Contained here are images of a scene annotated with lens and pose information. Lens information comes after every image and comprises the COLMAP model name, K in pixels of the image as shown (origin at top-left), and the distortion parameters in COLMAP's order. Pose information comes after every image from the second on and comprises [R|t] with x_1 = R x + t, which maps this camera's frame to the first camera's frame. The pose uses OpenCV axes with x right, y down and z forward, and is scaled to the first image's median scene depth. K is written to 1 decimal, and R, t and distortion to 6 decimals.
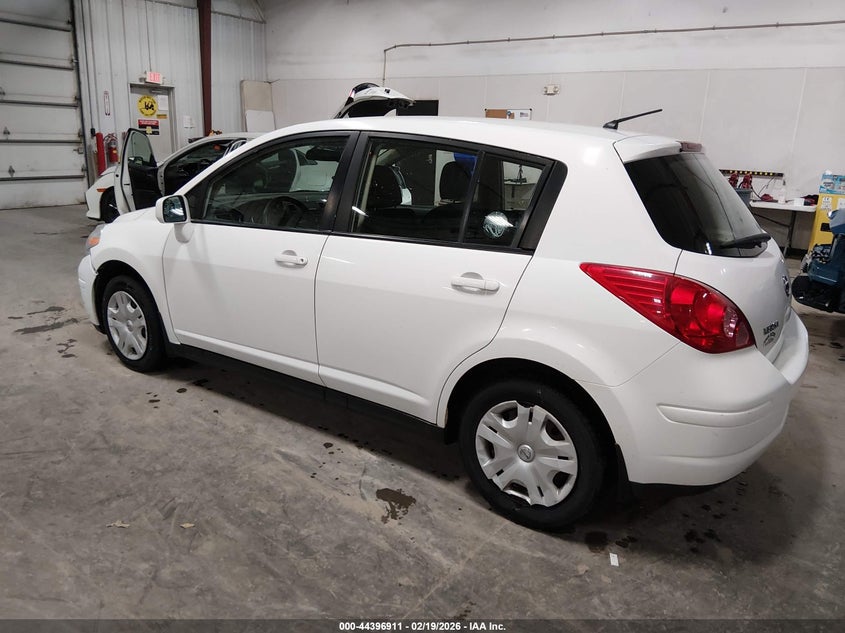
lens RADIAL K [[661.8, 0, 421.6], [0, 661.8, 310.3], [0, 0, 1]] dist [0.062349, -0.046658]
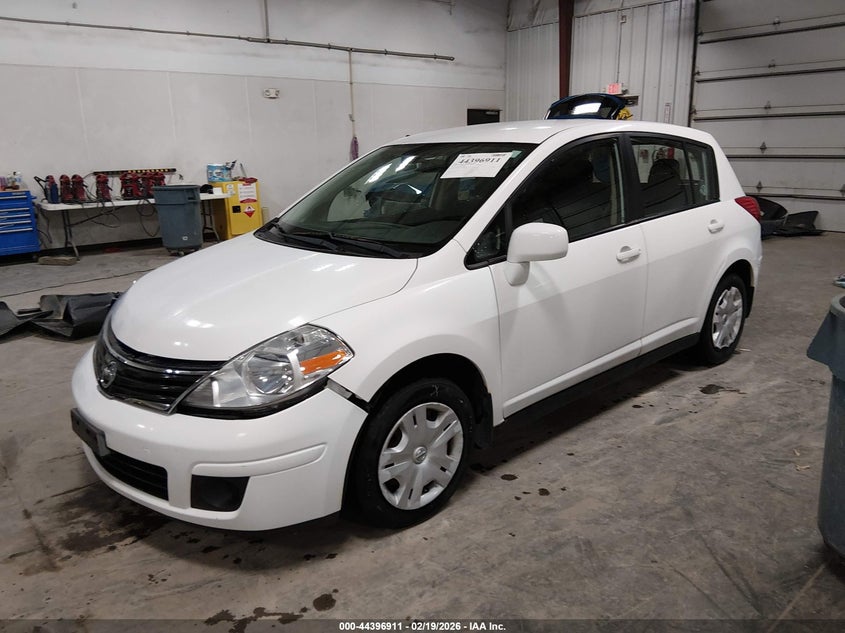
lens RADIAL K [[661.8, 0, 419.0], [0, 661.8, 320.9], [0, 0, 1]] dist [0.062349, -0.046658]
pose [[0.167109, -0.272685, 0.947480, -1.251870], [0.265058, 0.938039, 0.223219, -0.293208], [-0.949641, 0.213835, 0.229032, 1.054753]]
